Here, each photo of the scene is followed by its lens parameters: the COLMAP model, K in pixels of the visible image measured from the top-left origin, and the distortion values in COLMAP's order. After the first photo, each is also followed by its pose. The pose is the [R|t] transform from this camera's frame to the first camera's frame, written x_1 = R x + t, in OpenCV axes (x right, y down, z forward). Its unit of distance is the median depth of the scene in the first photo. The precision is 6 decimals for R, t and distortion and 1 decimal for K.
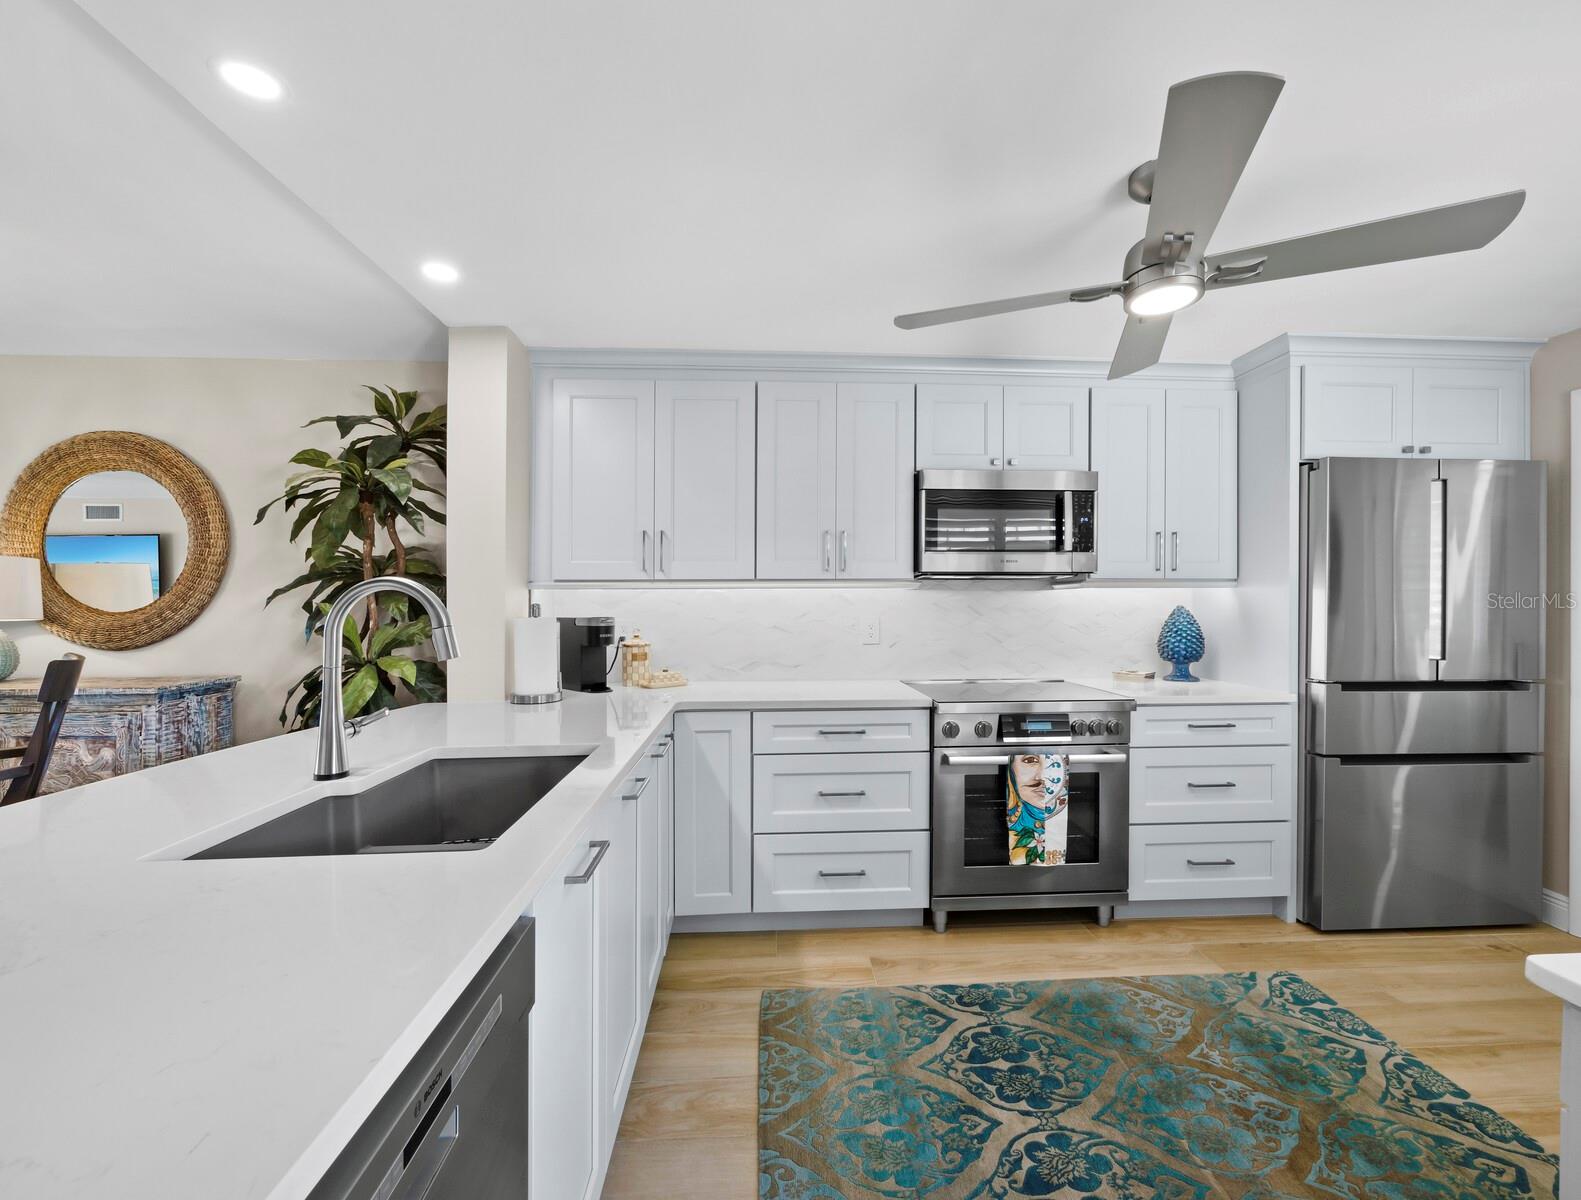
lens RADIAL K [[677.8, 0, 811.5], [0, 677.8, 599.3], [0, 0, 1]] dist [-0.005999, 0.000091]
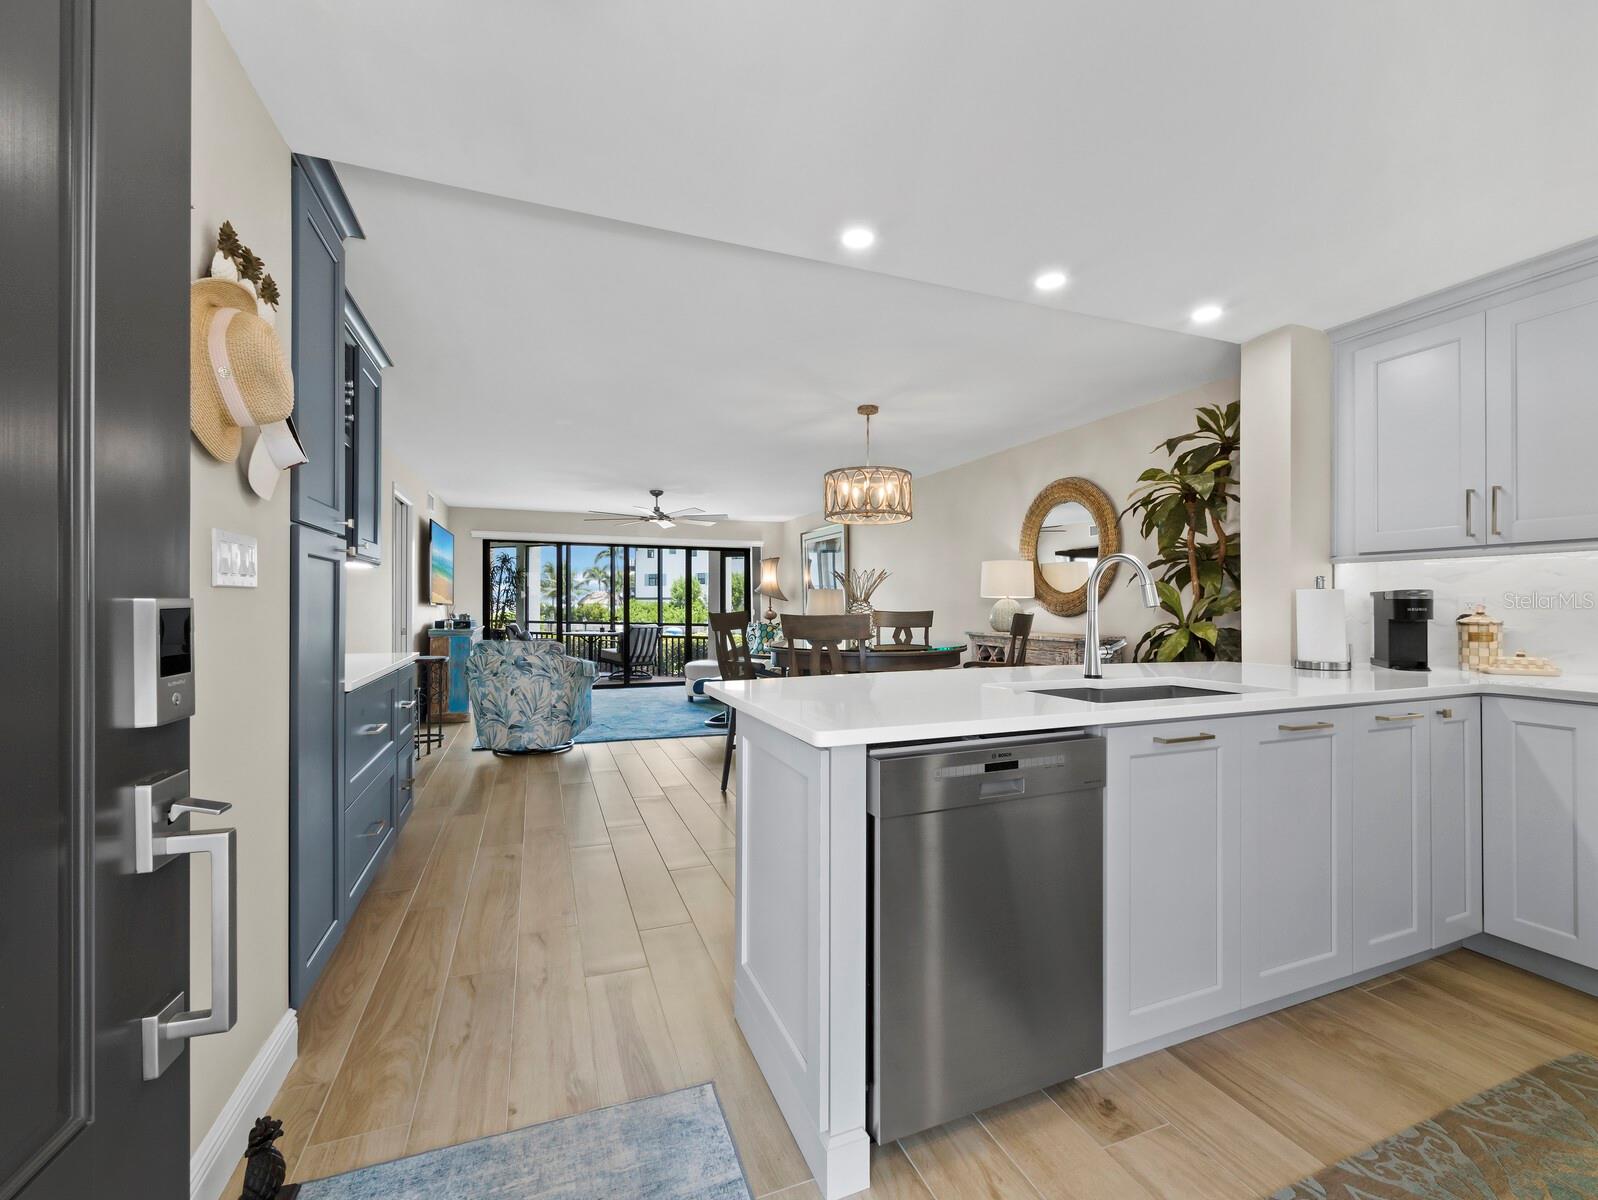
lens RADIAL K [[679.7, 0, 792.2], [0, 679.7, 607.7], [0, 0, 1]] dist [-0.010177, 0.002670]
pose [[0.291867, 0.009027, -0.956416, 0.341805], [0.004240, 0.999933, 0.010732, 0.039049], [0.956450, -0.007187, 0.291809, -0.090583]]
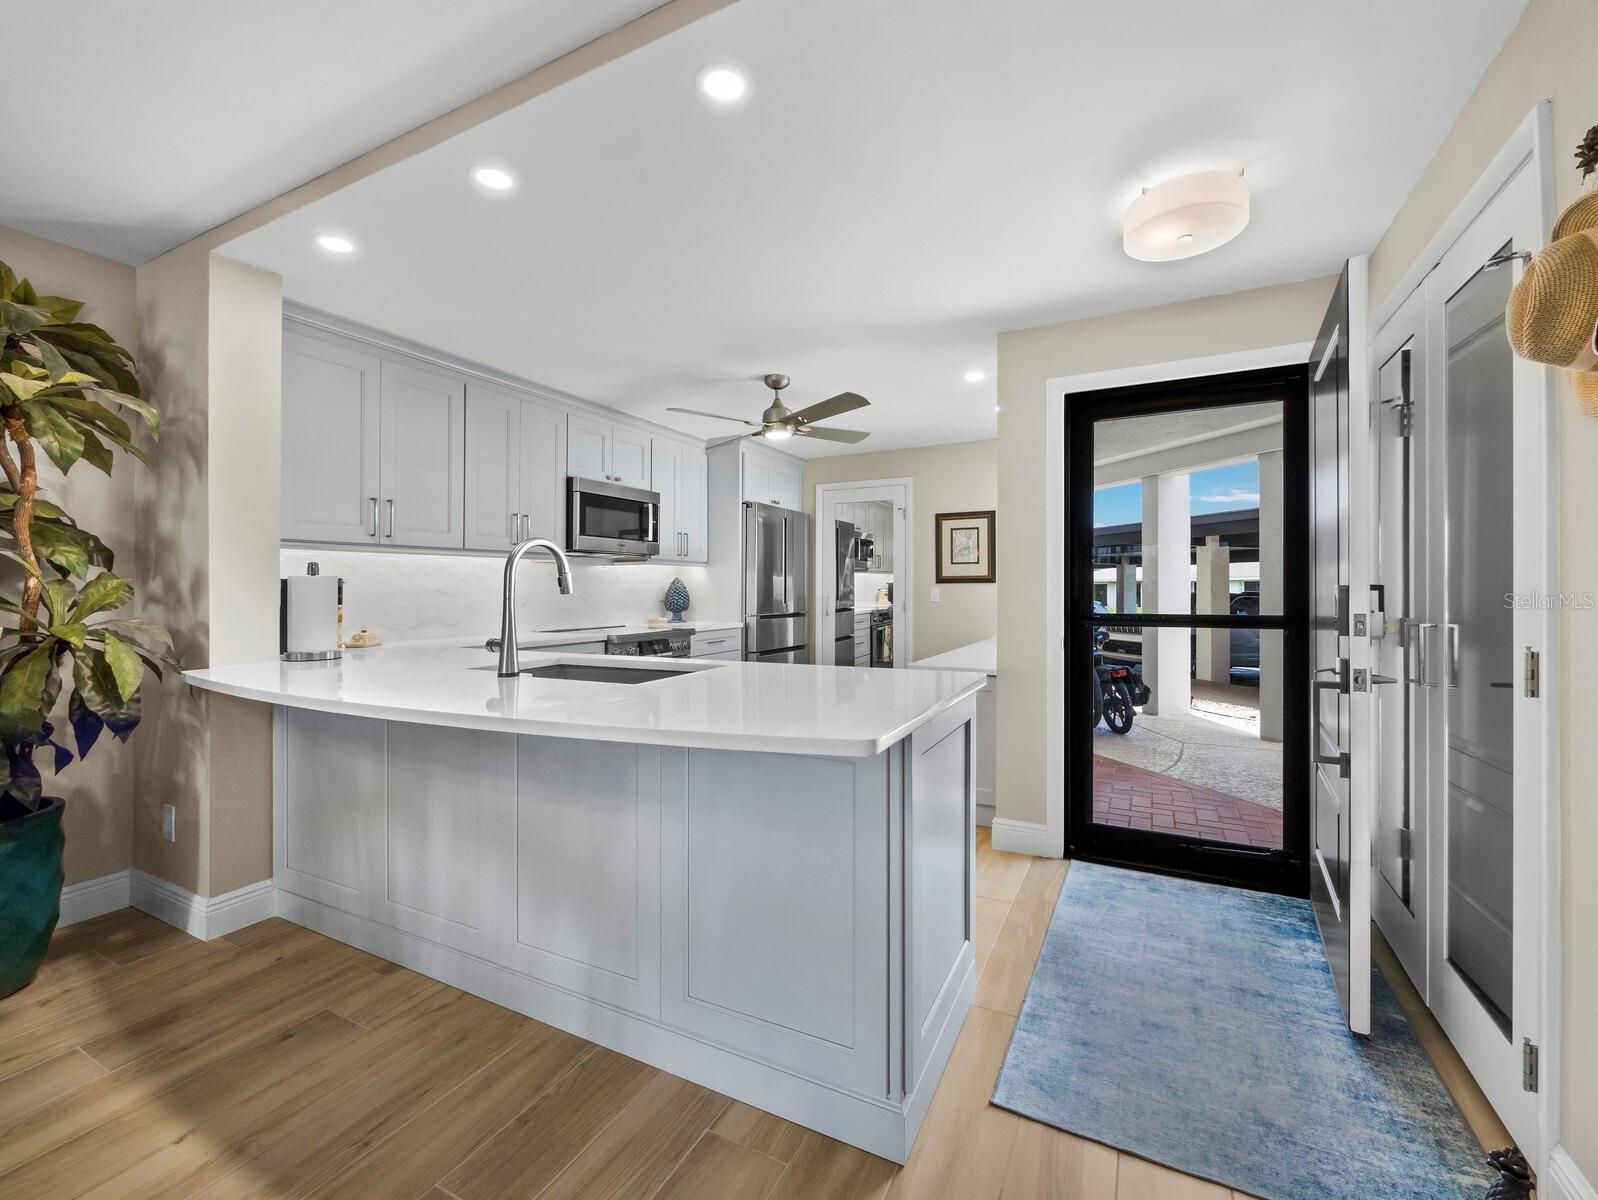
lens RADIAL K [[679.7, 0, 803.3], [0, 679.7, 575.6], [0, 0, 1]] dist [-0.010177, 0.002670]
pose [[0.510187, 0.017758, 0.859880, -0.852822], [-0.004060, 0.999825, -0.018239, 0.039610], [-0.860054, 0.005814, 0.510170, -0.131405]]
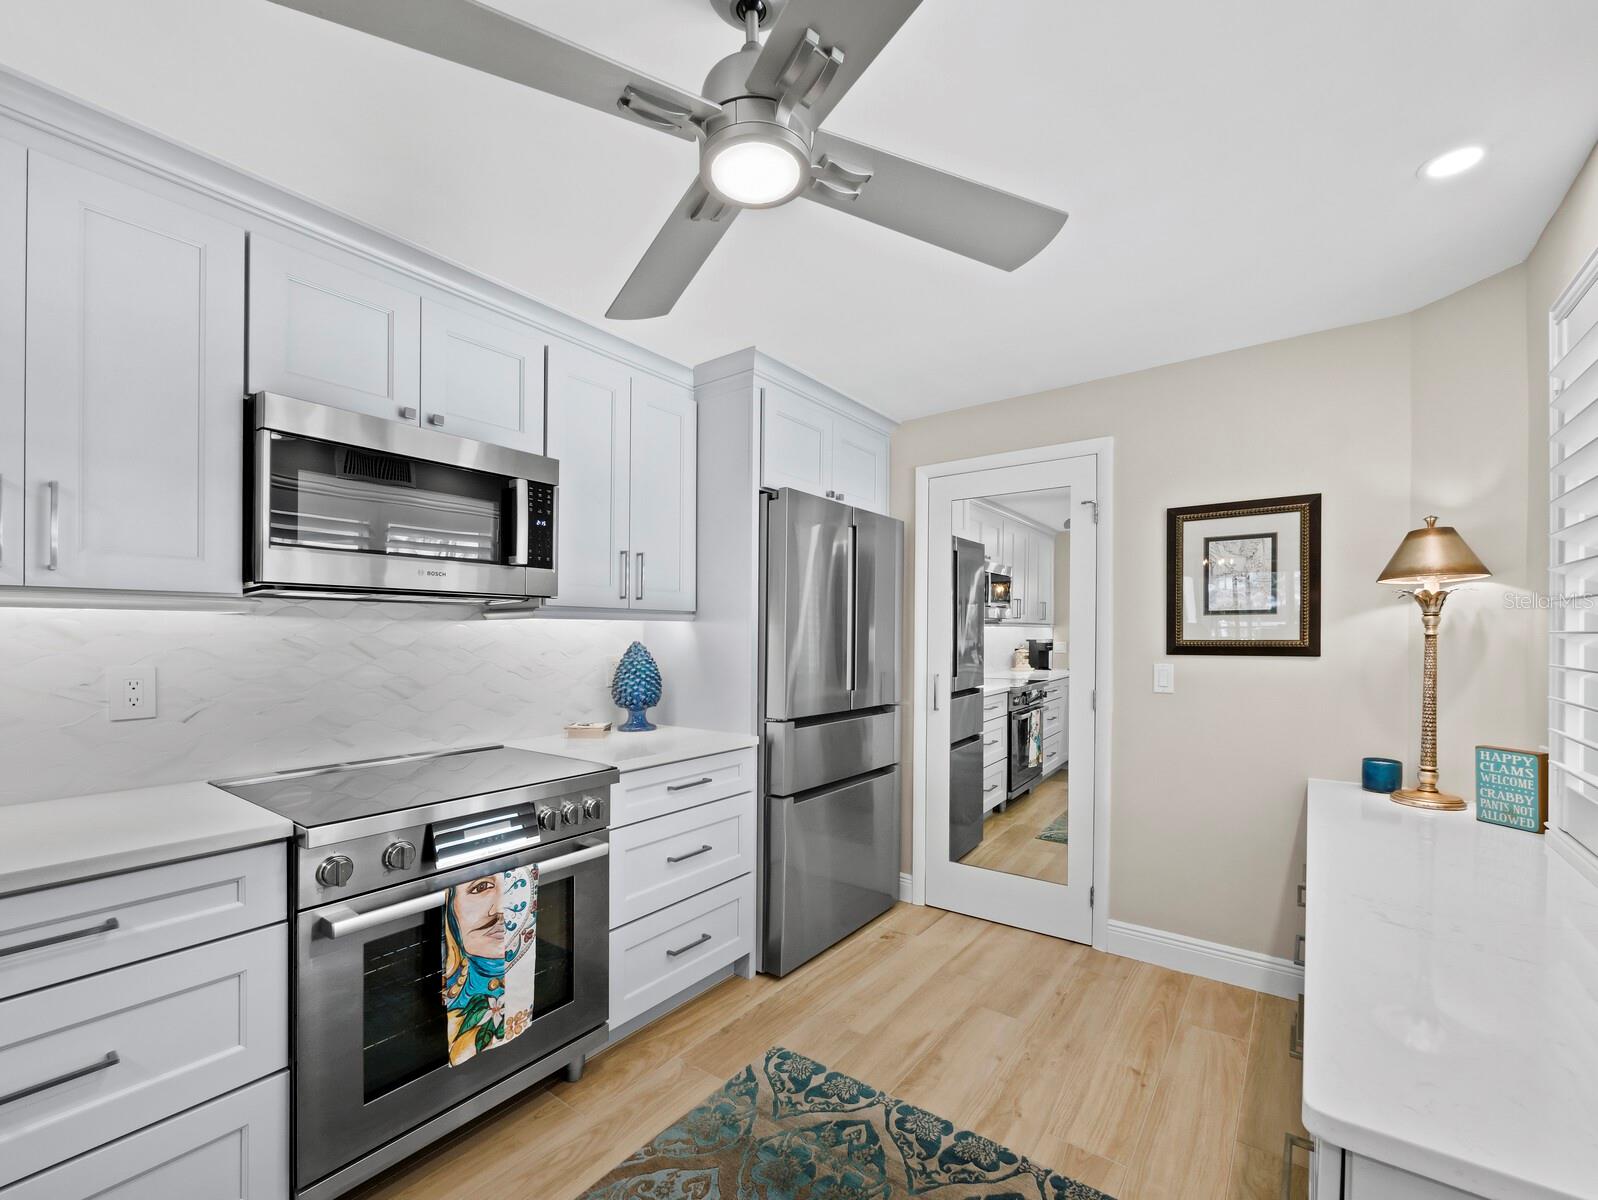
lens RADIAL K [[679.7, 0, 793.2], [0, 679.7, 643.1], [0, 0, 1]] dist [-0.010177, 0.002670]
pose [[0.654356, -0.005298, 0.756168, 0.033655], [-0.007501, 0.999881, 0.013496, -0.002141], [-0.756149, -0.014503, 0.654238, 0.345155]]
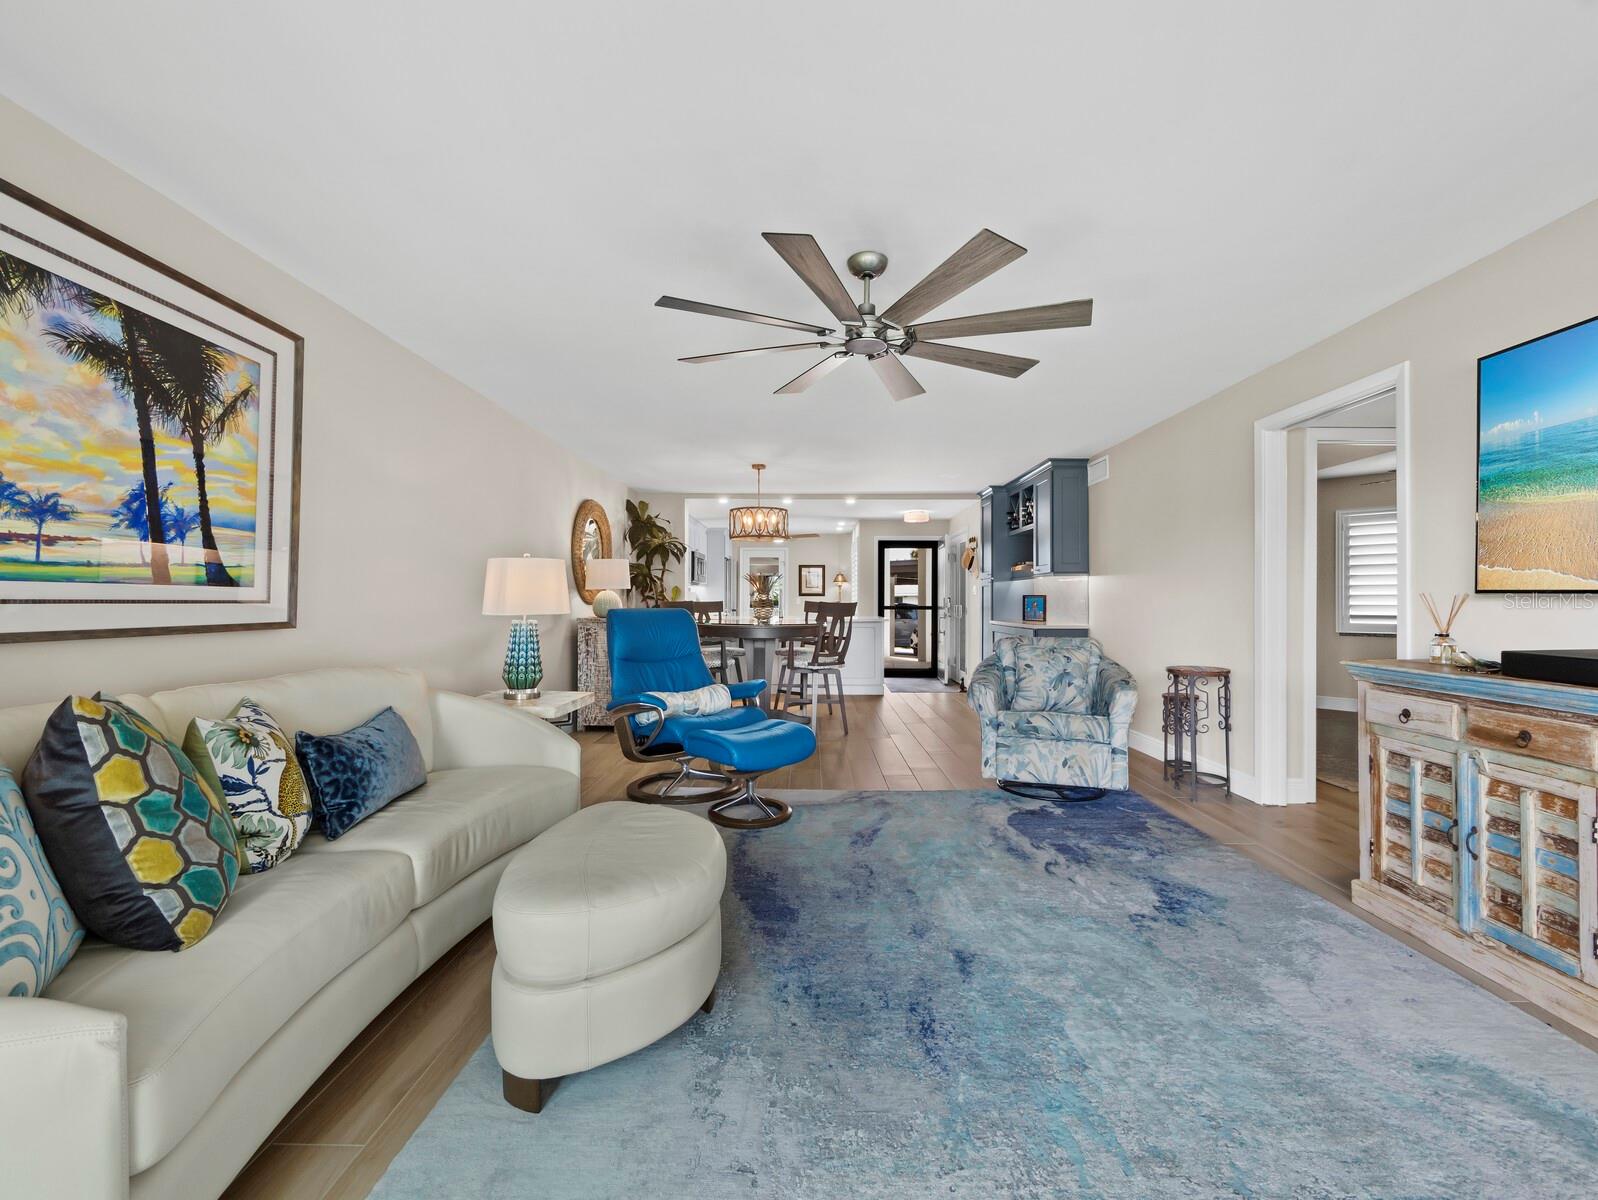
lens RADIAL K [[679.7, 0, 809.9], [0, 679.7, 593.9], [0, 0, 1]] dist [-0.010177, 0.002670]
pose [[0.062340, 0.013655, 0.997962, -3.515878], [-0.011256, 0.999852, -0.012978, 0.070166], [-0.997991, -0.010424, 0.062485, 0.215220]]
